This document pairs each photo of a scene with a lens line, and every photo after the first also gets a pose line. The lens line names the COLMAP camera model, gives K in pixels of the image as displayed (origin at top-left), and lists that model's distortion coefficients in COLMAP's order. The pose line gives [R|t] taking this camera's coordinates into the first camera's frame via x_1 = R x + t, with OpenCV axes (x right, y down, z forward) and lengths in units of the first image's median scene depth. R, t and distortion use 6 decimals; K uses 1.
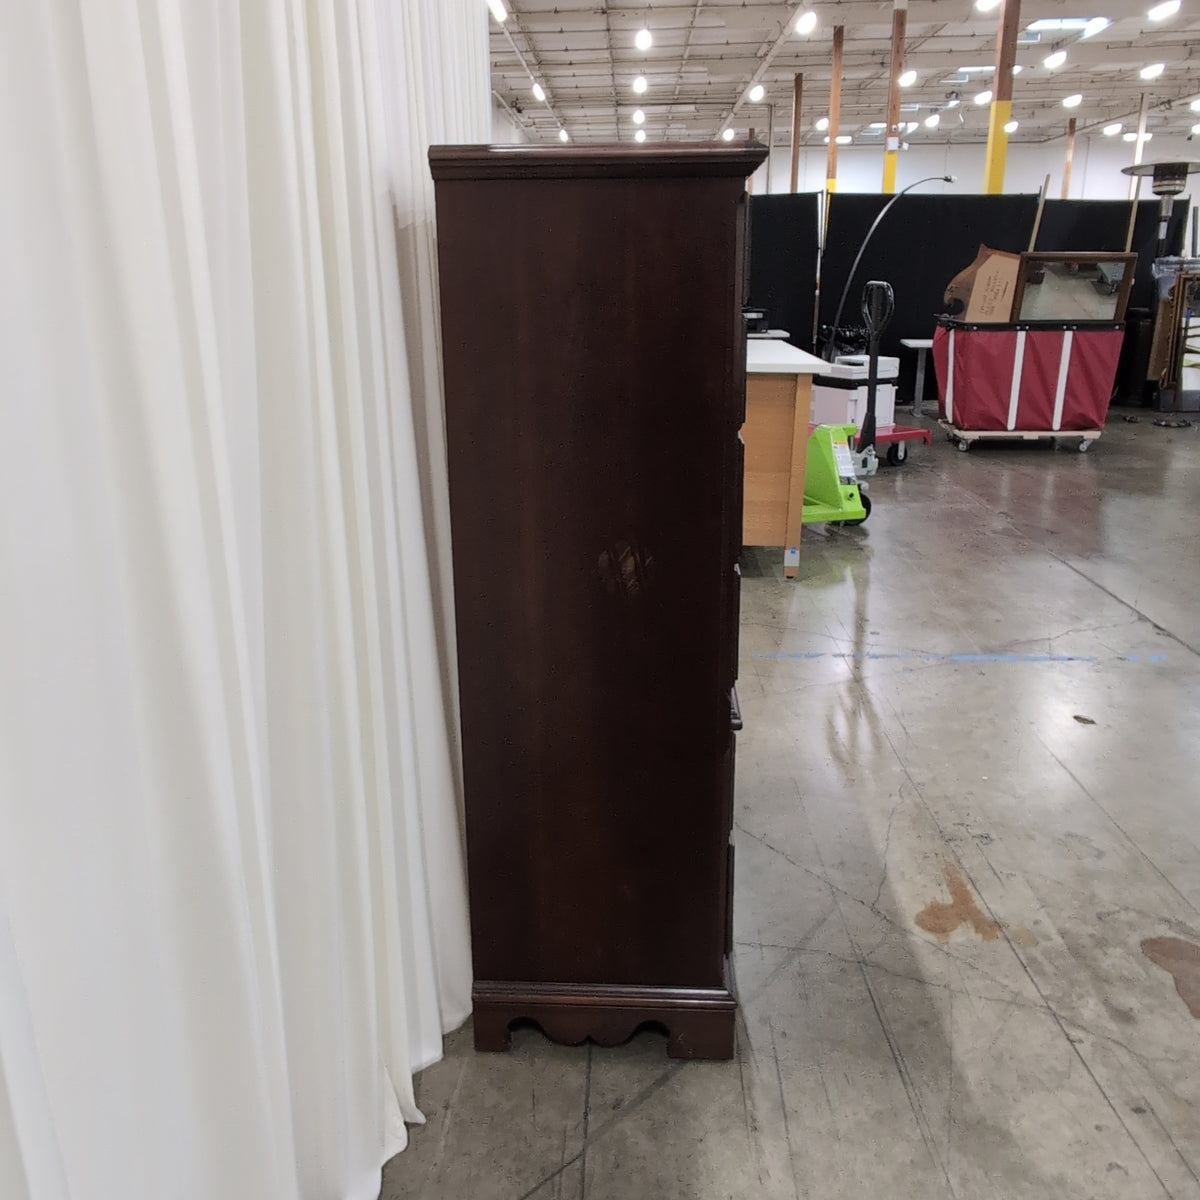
lens RADIAL K [[1088.7, 0, 600.0], [0, 1088.7, 600.0], [0, 0, 1]] dist [-0.002422, 0.043112]
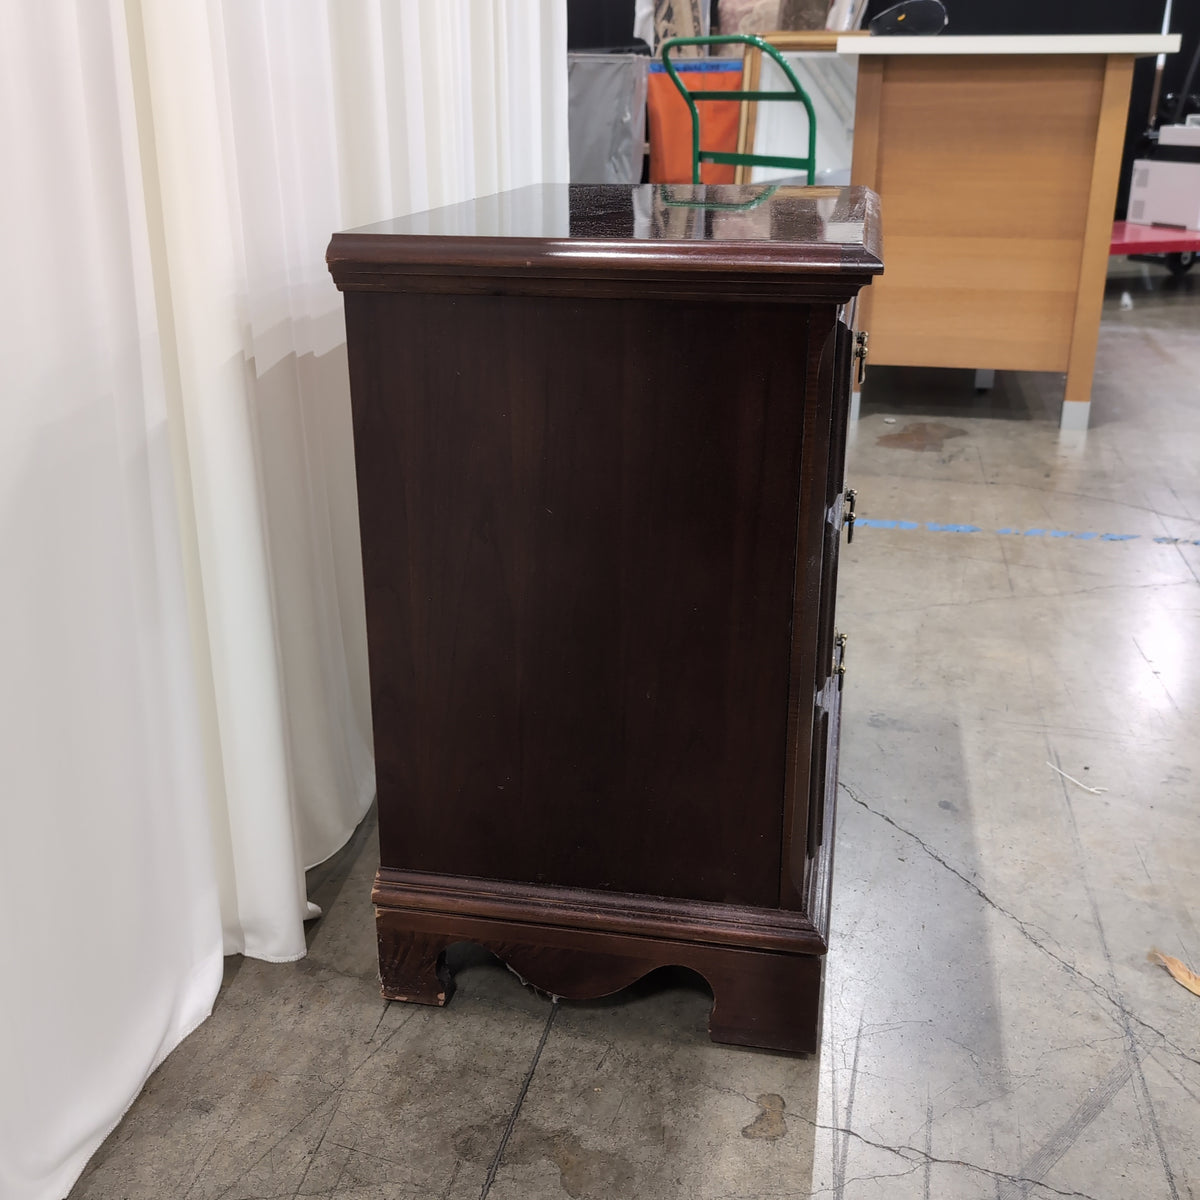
lens RADIAL K [[1350.4, 0, 600.0], [0, 1350.4, 600.0], [0, 0, 1]] dist [-0.004151, 0.018163]
pose [[0.983790, 0.068158, -0.165865, 0.092543], [-0.058110, 0.996211, 0.064699, 0.086864], [0.169647, -0.054012, 0.984024, 0.480243]]
